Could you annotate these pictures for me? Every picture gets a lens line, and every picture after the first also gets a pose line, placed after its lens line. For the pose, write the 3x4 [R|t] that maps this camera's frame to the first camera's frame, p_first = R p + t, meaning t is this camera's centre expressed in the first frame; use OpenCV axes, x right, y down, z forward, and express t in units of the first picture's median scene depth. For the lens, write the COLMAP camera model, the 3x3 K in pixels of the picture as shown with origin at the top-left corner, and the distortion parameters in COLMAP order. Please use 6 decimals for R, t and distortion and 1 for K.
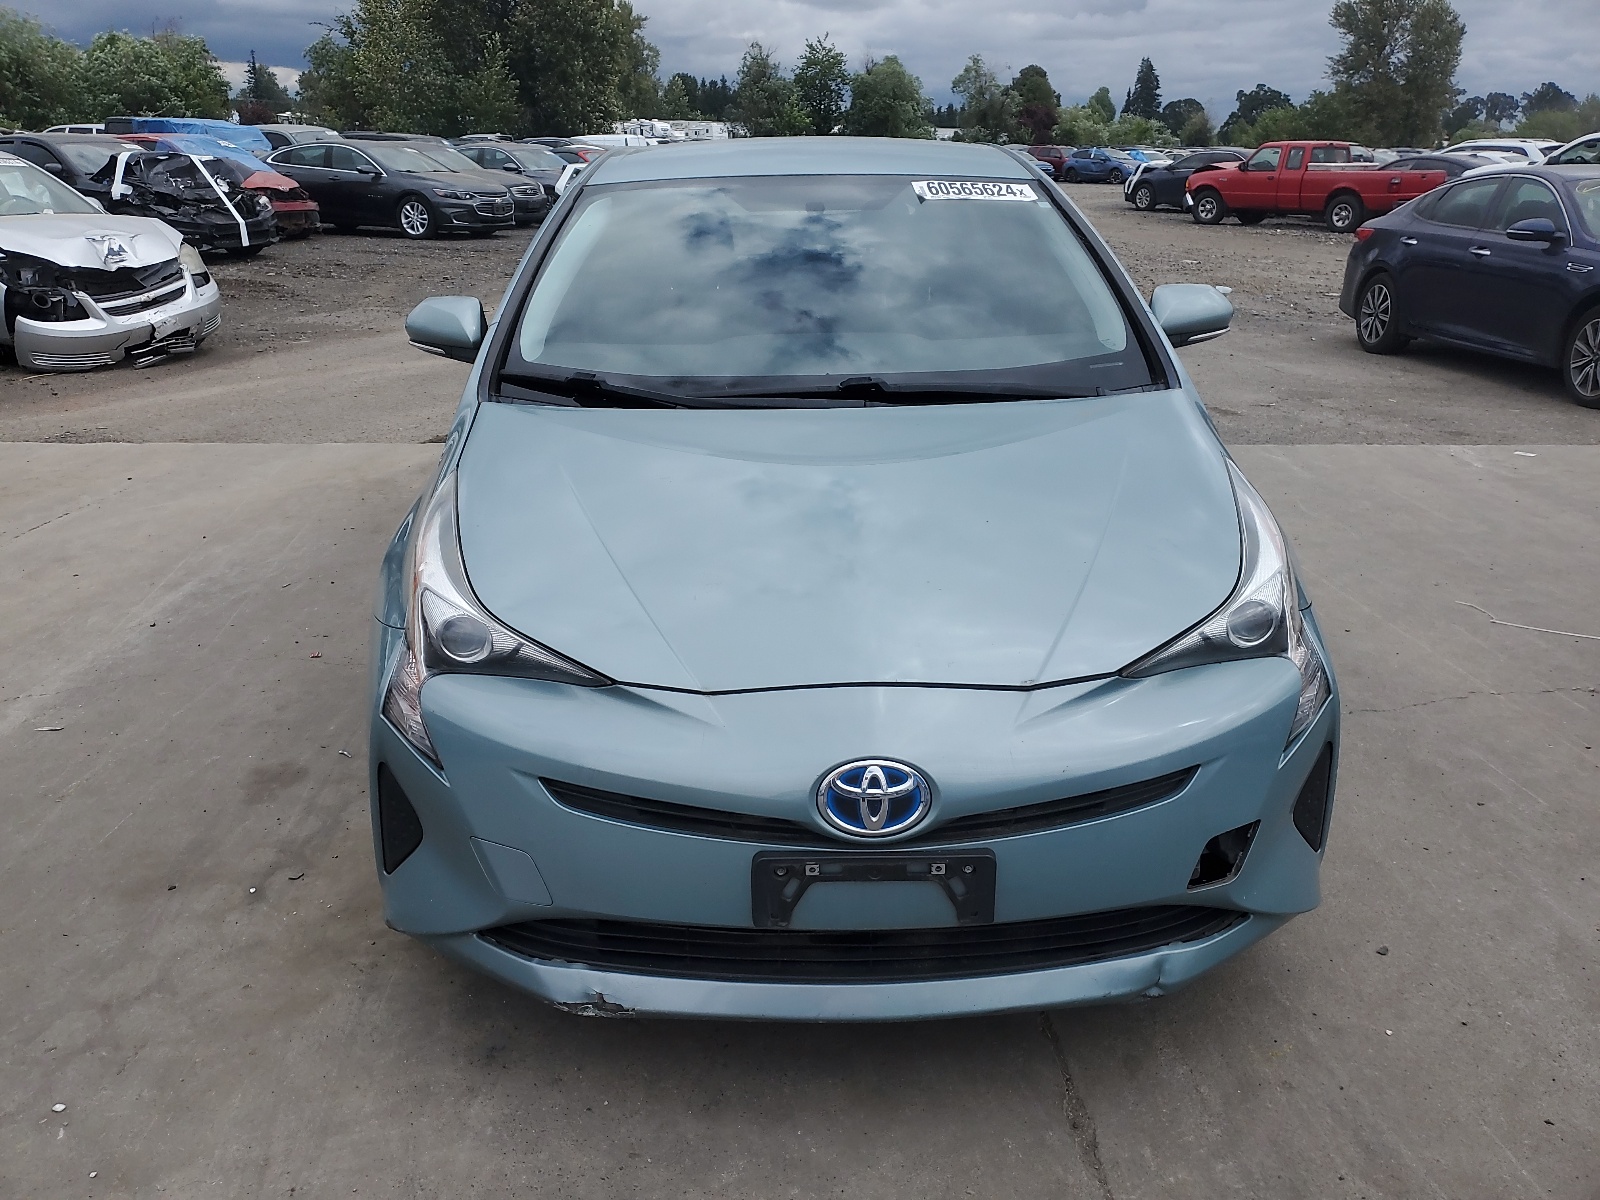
lens RADIAL K [[1232.2, 0, 802.9], [0, 1232.2, 593.2], [0, 0, 1]] dist [0.012027, 0.001061]
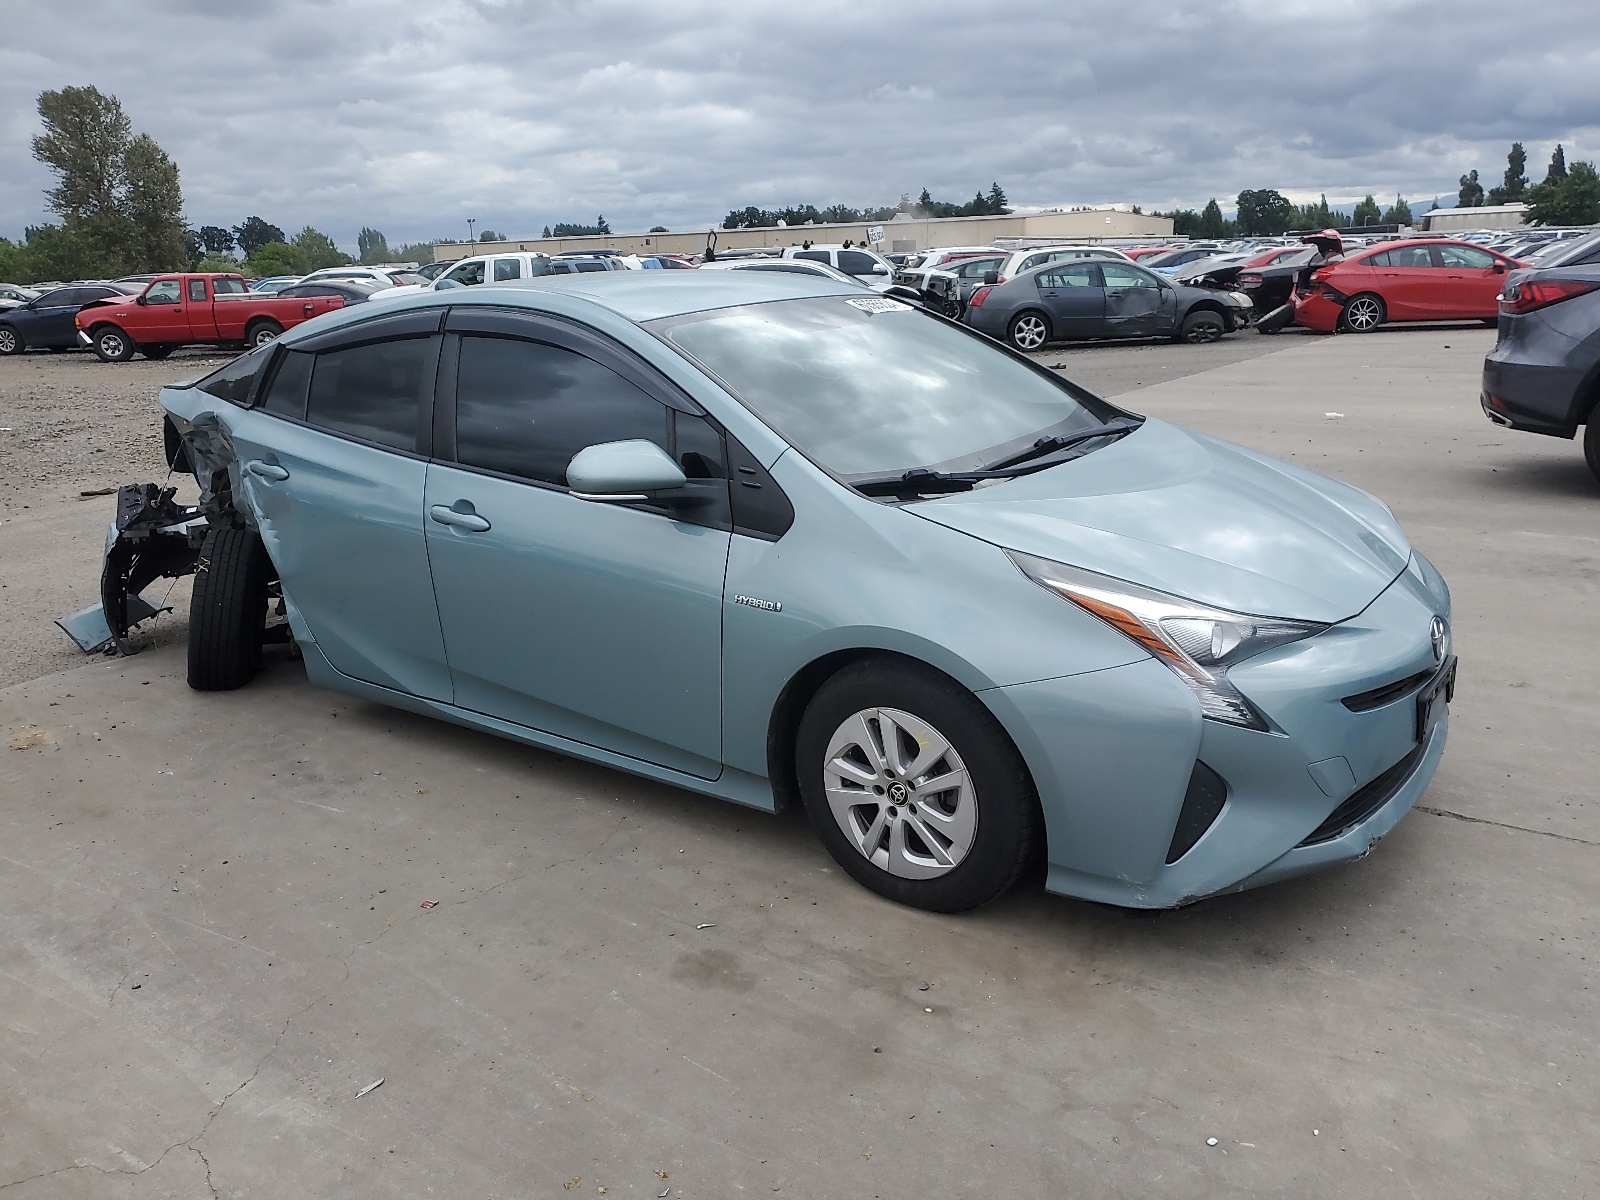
lens RADIAL K [[1232.2, 0, 802.3], [0, 1232.2, 605.5], [0, 0, 1]] dist [0.012027, 0.001061]
pose [[0.614994, -0.236262, 0.752305, -0.109581], [0.300500, 0.952285, 0.053414, -0.014420], [-0.729028, 0.193218, 0.656646, 0.032840]]
